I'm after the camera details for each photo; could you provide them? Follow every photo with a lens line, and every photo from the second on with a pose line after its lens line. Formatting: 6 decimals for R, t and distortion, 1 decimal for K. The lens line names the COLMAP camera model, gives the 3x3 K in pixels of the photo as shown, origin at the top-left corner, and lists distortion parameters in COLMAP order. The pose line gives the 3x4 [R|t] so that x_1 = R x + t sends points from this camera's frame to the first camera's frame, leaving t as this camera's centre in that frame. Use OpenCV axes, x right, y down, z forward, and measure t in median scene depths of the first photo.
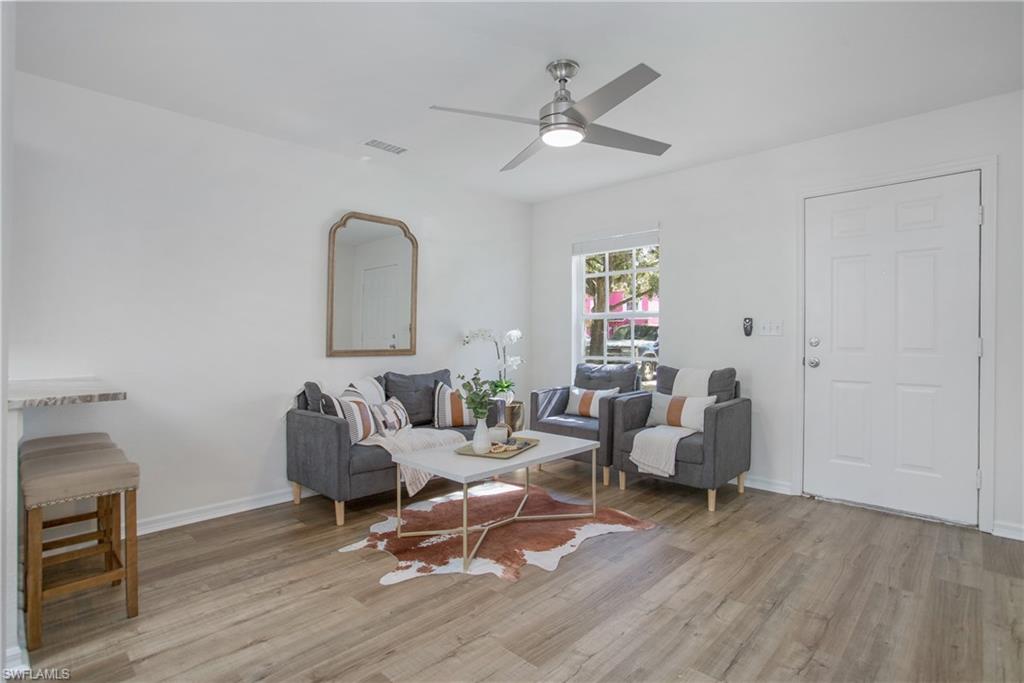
lens RADIAL K [[513.1, 0, 505.0], [0, 513.1, 337.1], [0, 0, 1]] dist [-0.046693, 0.023889]
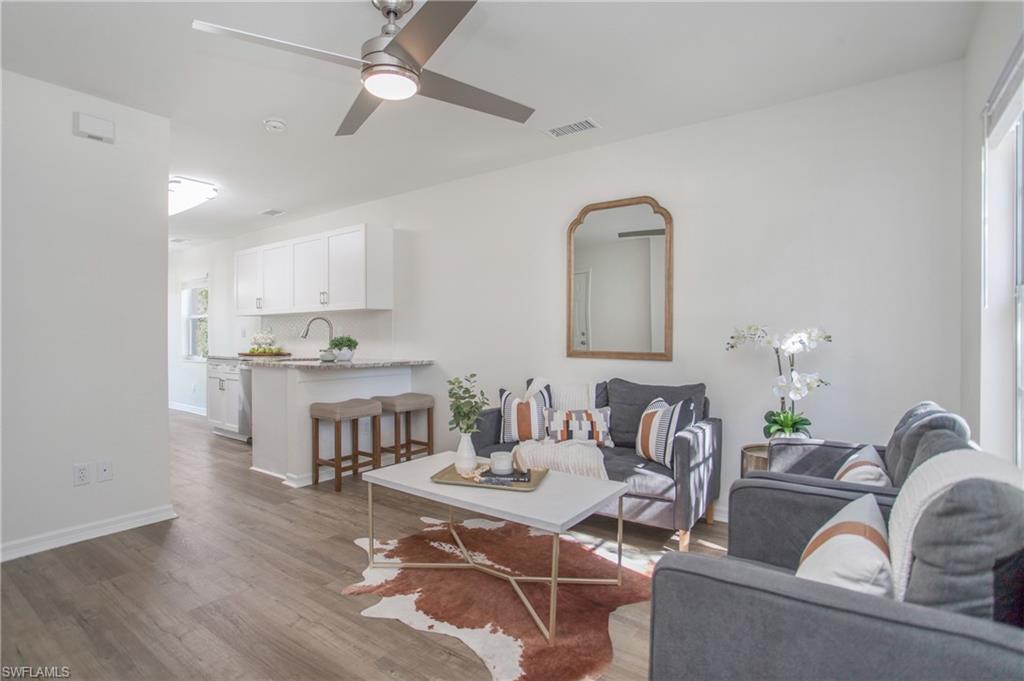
lens RADIAL K [[513.1, 0, 505.9], [0, 513.1, 335.2], [0, 0, 1]] dist [-0.046693, 0.023889]
pose [[0.150111, 0.006670, -0.988647, 0.835790], [-0.004638, 0.999971, 0.006042, -0.012077], [0.988658, 0.003678, 0.150138, 0.962709]]
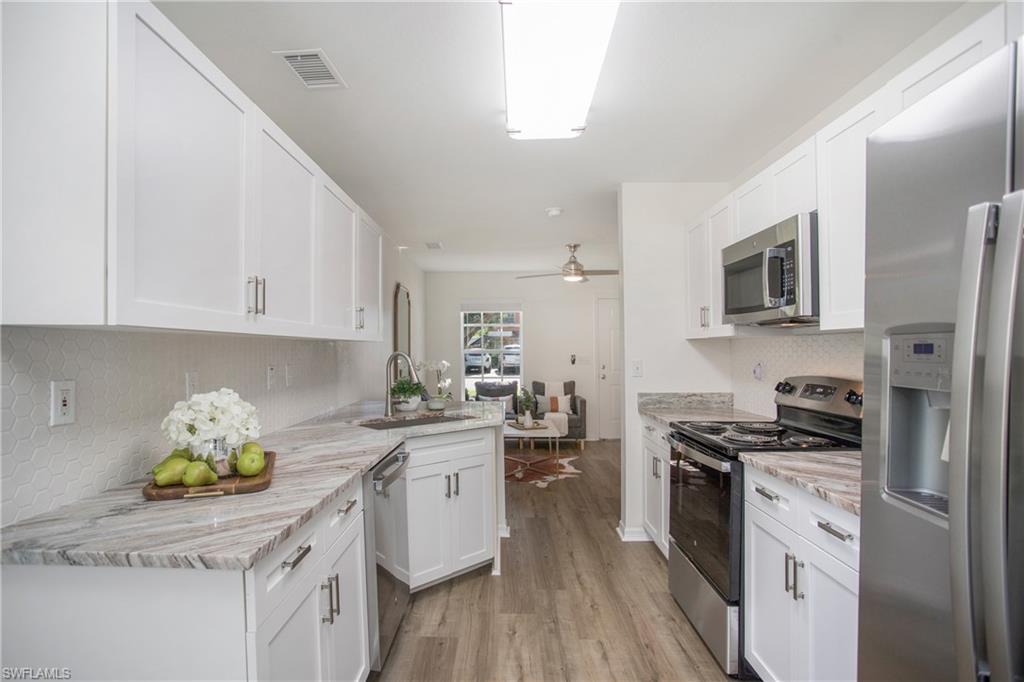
lens RADIAL K [[513.1, 0, 470.4], [0, 513.1, 346.8], [0, 0, 1]] dist [-0.046693, 0.023889]
pose [[0.754669, 0.013054, 0.655976, -1.531488], [0.000983, 0.999778, -0.021026, -0.040163], [-0.656105, 0.016512, 0.754489, -0.333434]]
